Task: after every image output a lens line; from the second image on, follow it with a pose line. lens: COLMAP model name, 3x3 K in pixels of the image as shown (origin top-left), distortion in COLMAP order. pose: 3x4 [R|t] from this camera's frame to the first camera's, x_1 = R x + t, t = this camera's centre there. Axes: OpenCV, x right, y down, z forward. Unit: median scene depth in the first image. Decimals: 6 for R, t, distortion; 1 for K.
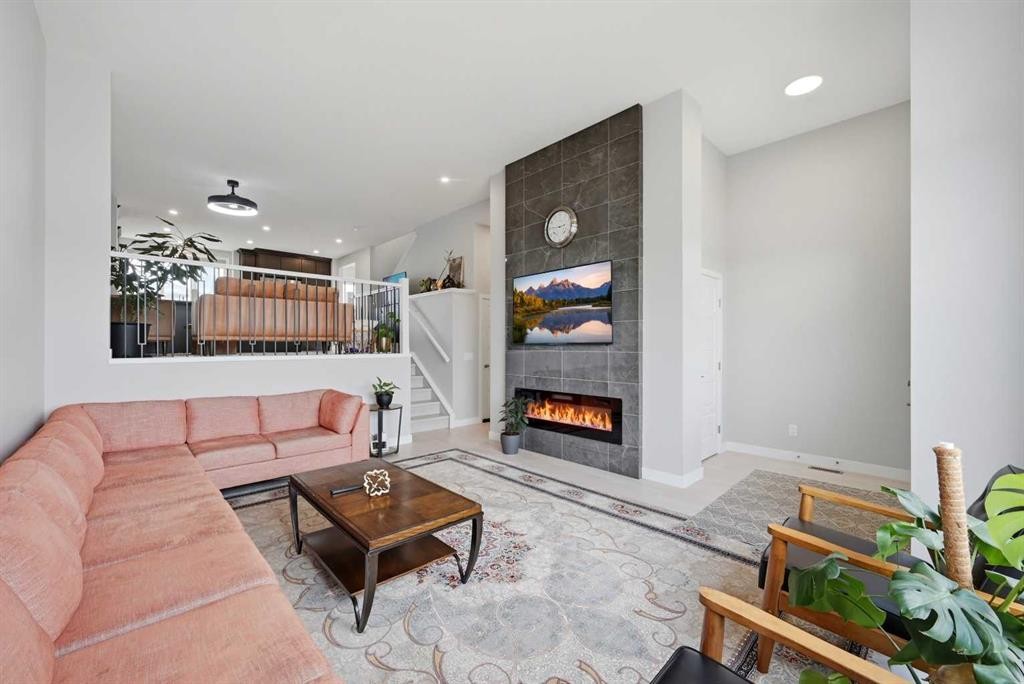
lens RADIAL K [[408.2, 0, 512.0], [0, 408.2, 342.0], [0, 0, 1]] dist [0.000473, 0.000039]
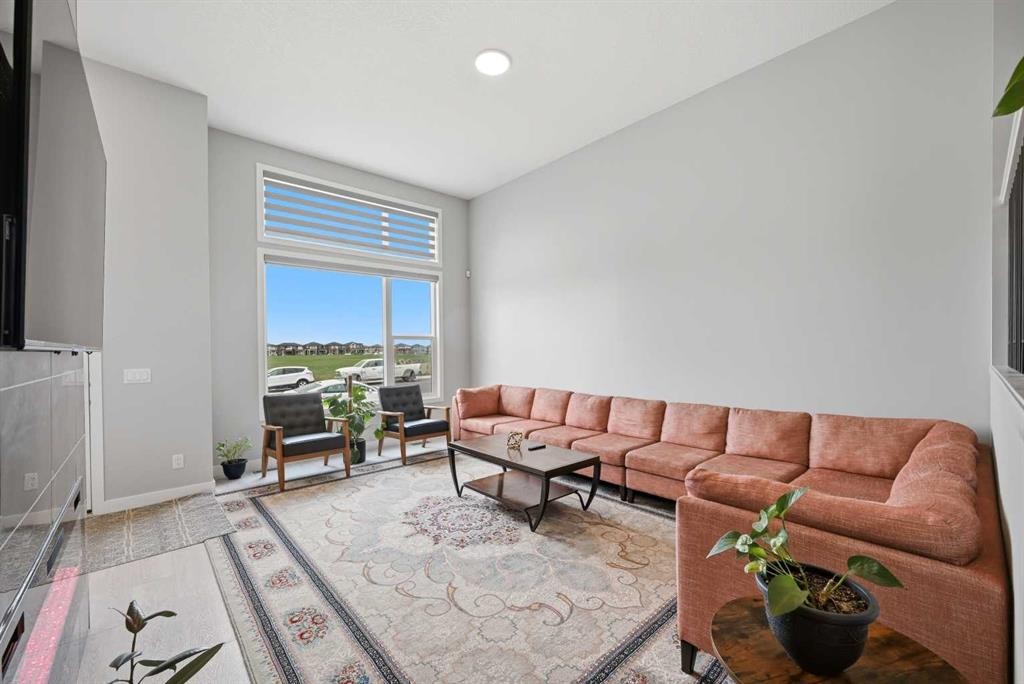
lens RADIAL K [[408.2, 0, 512.0], [0, 408.2, 342.0], [0, 0, 1]] dist [0.000473, 0.000039]
pose [[-0.999326, 0.011073, 0.035006, -0.282155], [0.010275, 0.999685, -0.022877, 0.008432], [-0.035249, -0.022501, -0.999125, 1.897157]]
